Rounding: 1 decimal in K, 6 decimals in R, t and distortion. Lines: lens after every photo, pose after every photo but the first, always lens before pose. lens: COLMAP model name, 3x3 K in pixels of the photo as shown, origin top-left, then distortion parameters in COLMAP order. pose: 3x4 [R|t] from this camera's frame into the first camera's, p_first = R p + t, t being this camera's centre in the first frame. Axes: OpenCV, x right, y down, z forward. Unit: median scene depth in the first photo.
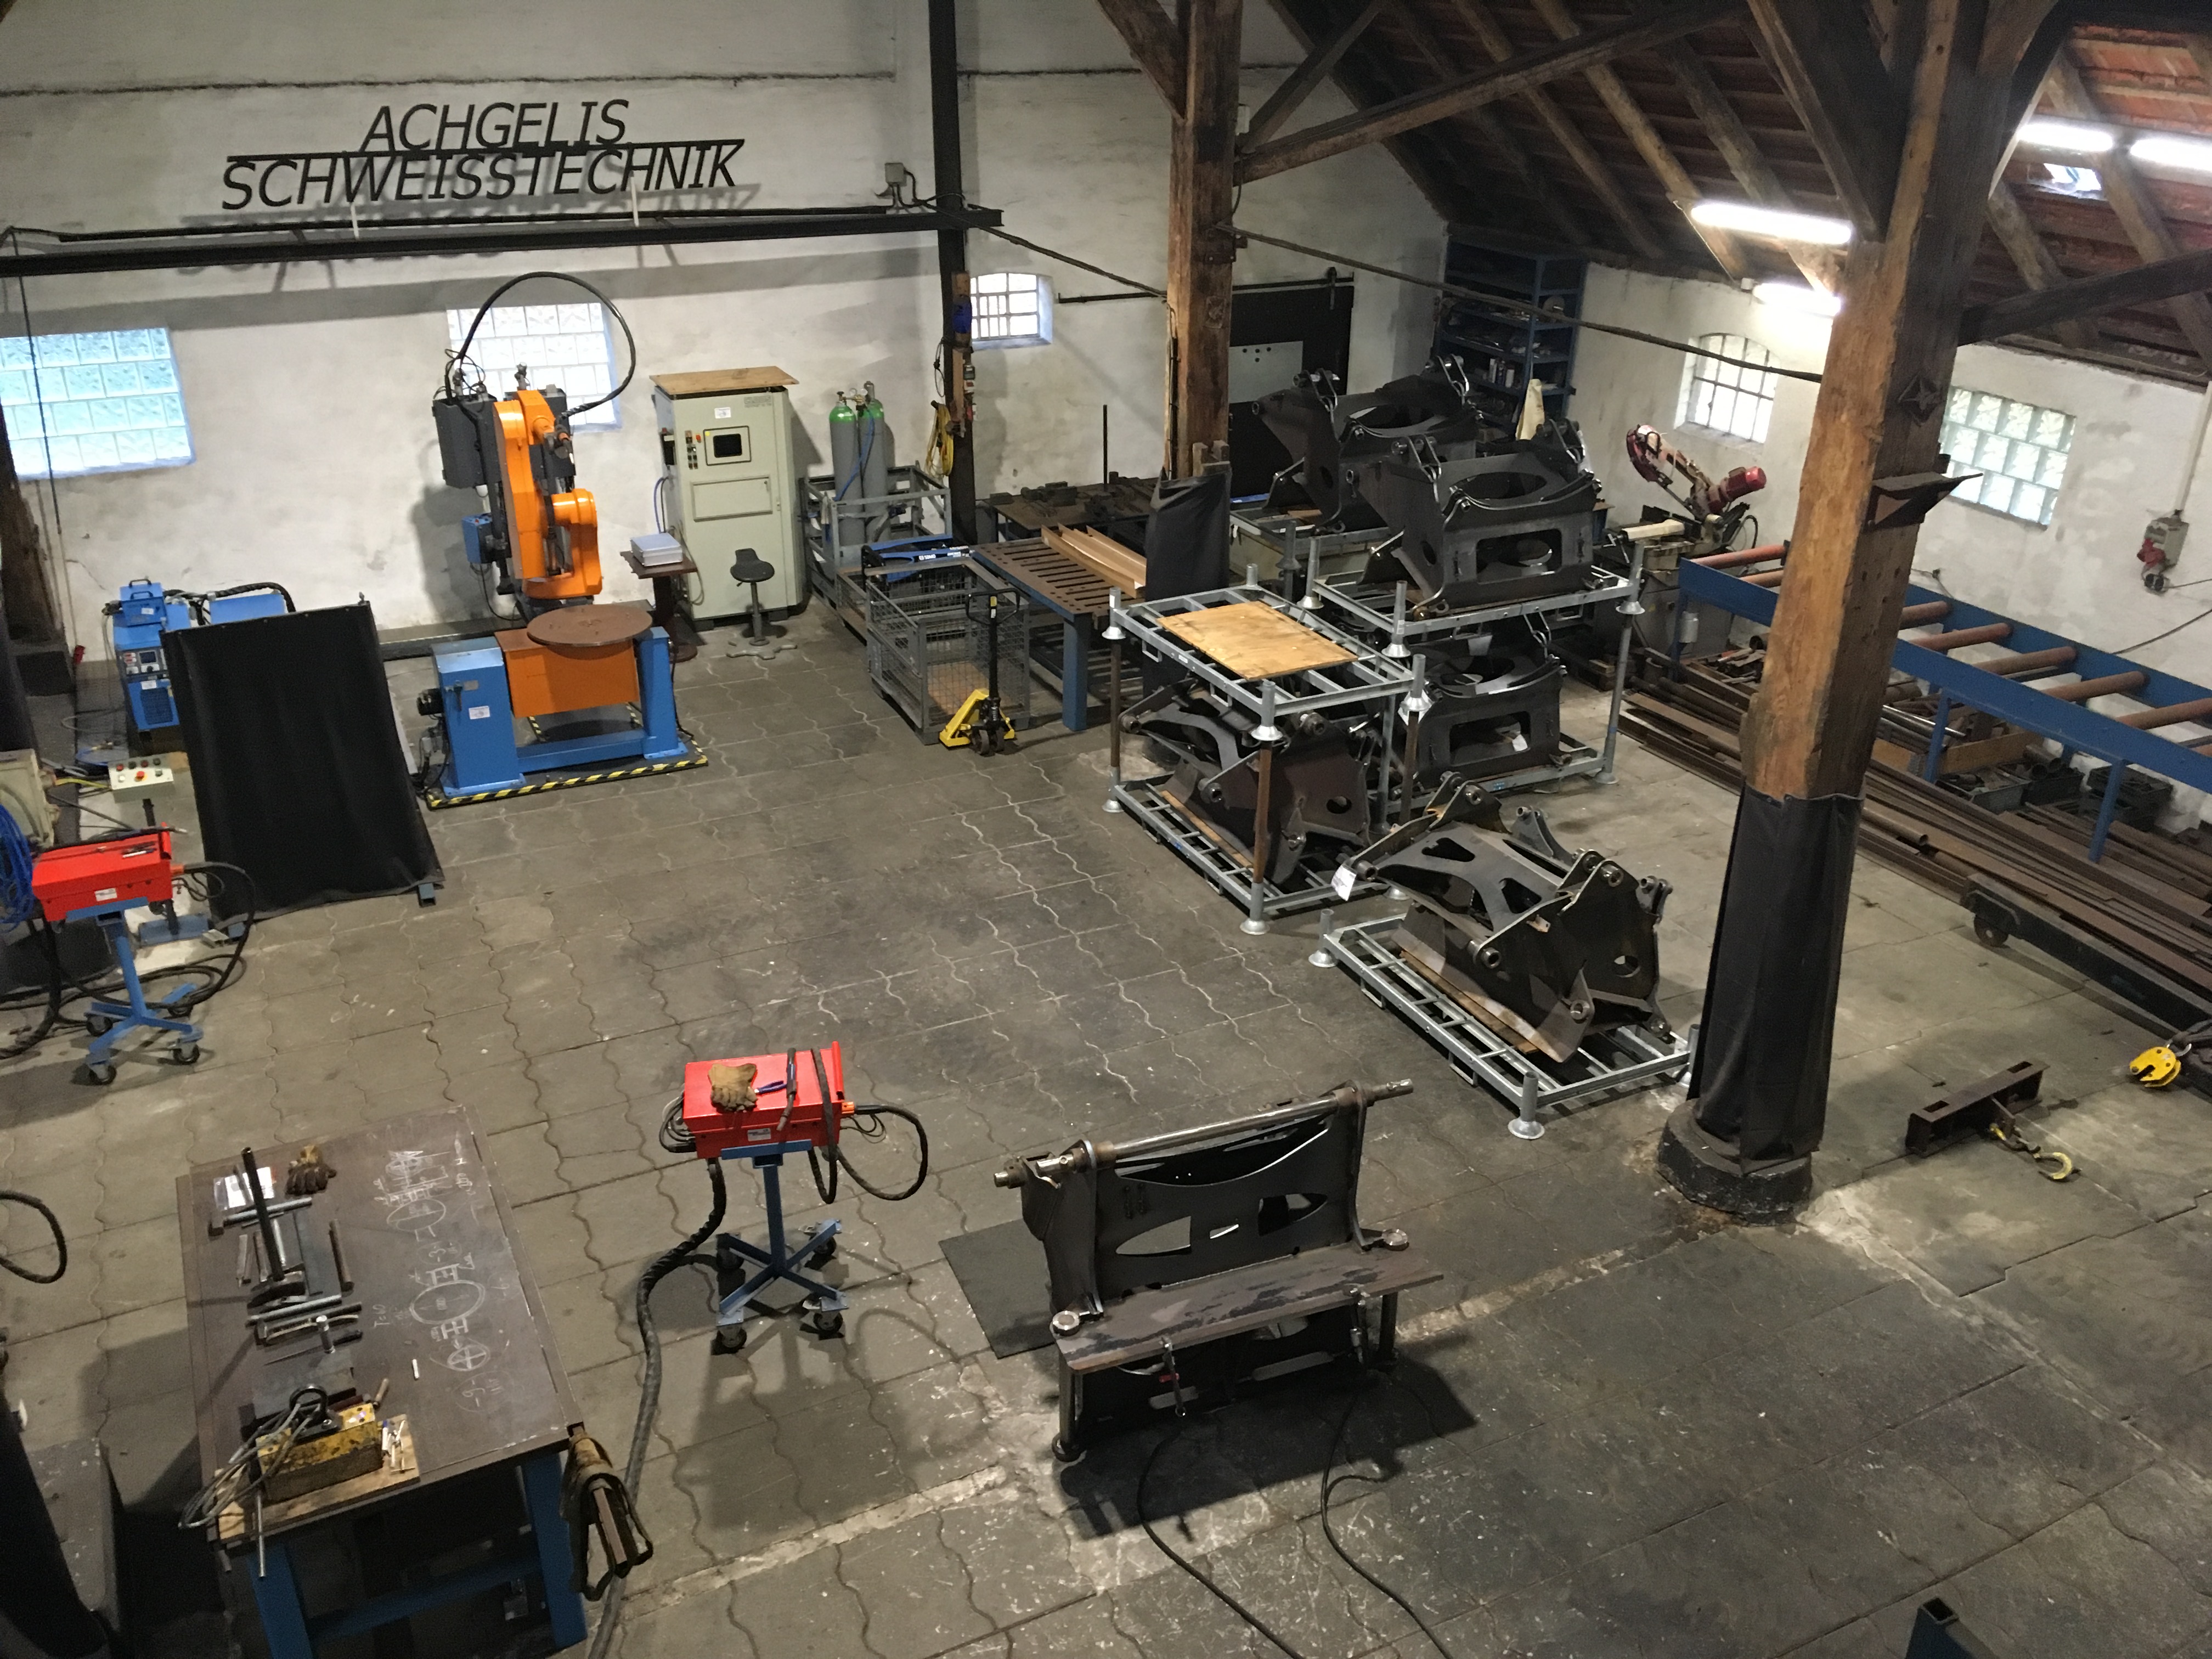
lens RADIAL K [[1881.7, 0, 1110.9], [0, 1881.7, 834.5], [0, 0, 1]] dist [0.063315, -0.069267]
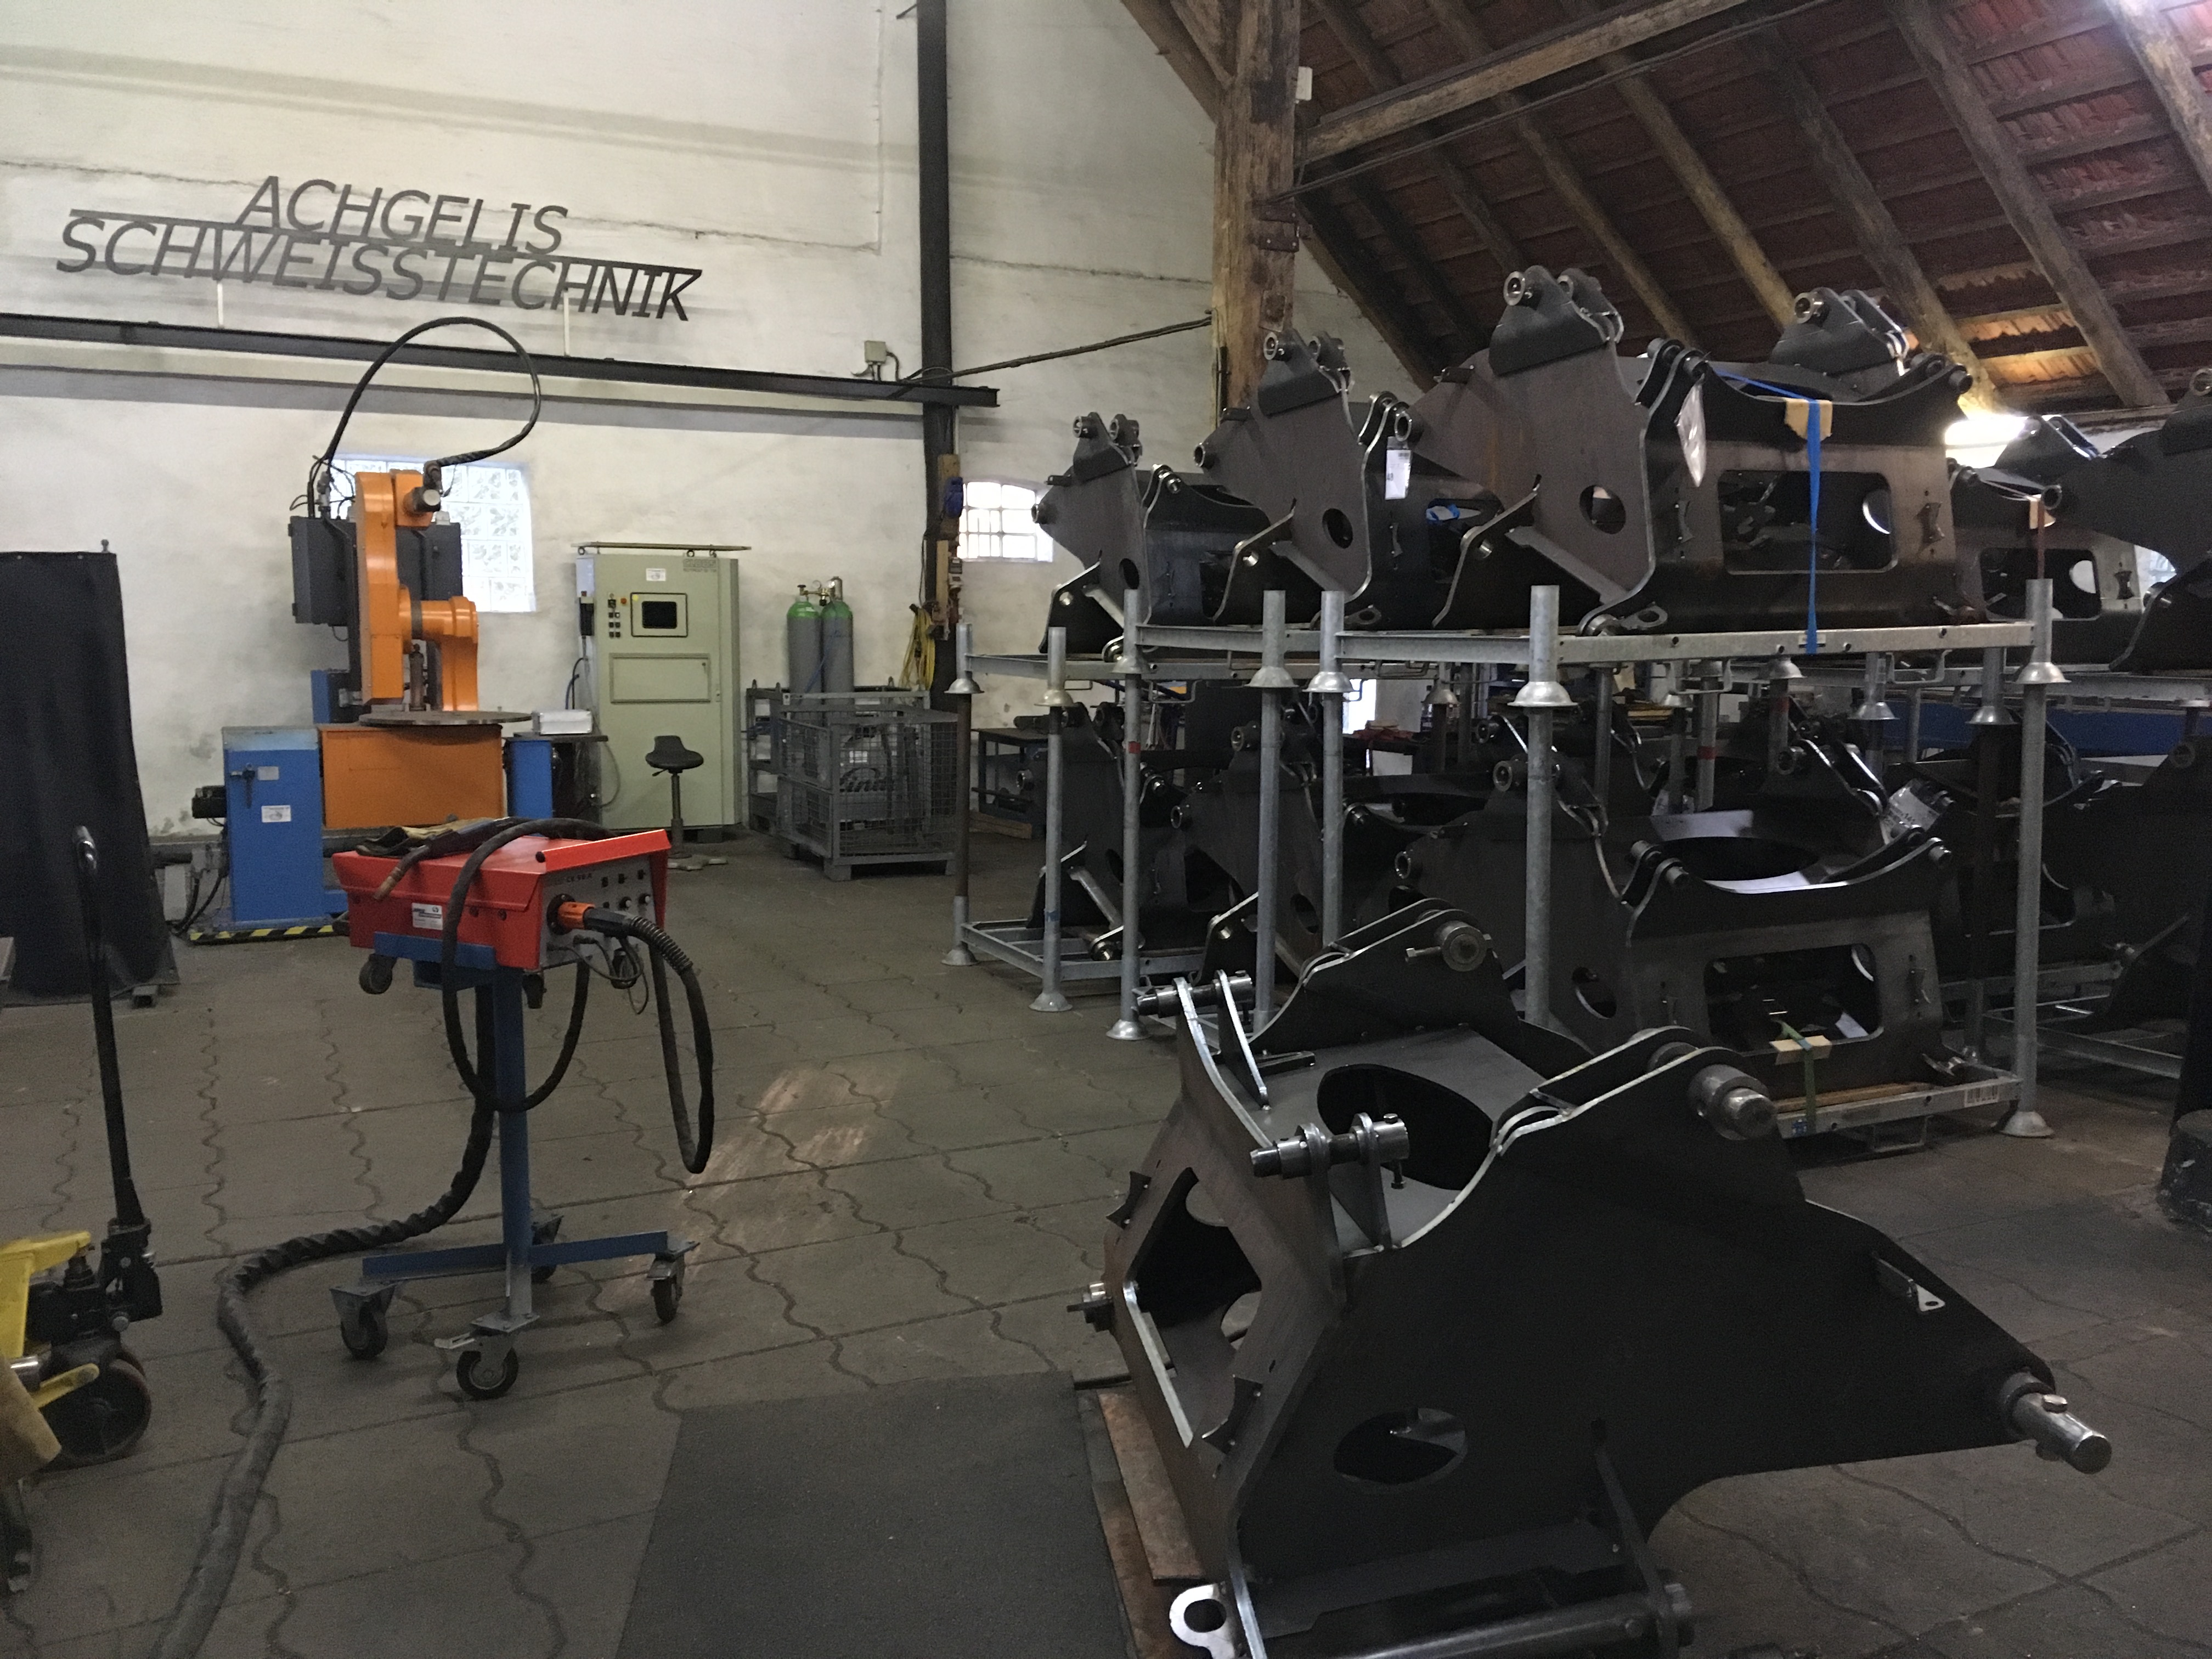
lens RADIAL K [[1881.7, 0, 1103.1], [0, 1881.7, 829.5], [0, 0, 1]] dist [0.063315, -0.069267]
pose [[0.999895, -0.002332, 0.014326, -0.024464], [0.006949, 0.943462, -0.331408, 0.163184], [-0.012743, 0.331472, 0.943379, 0.276621]]
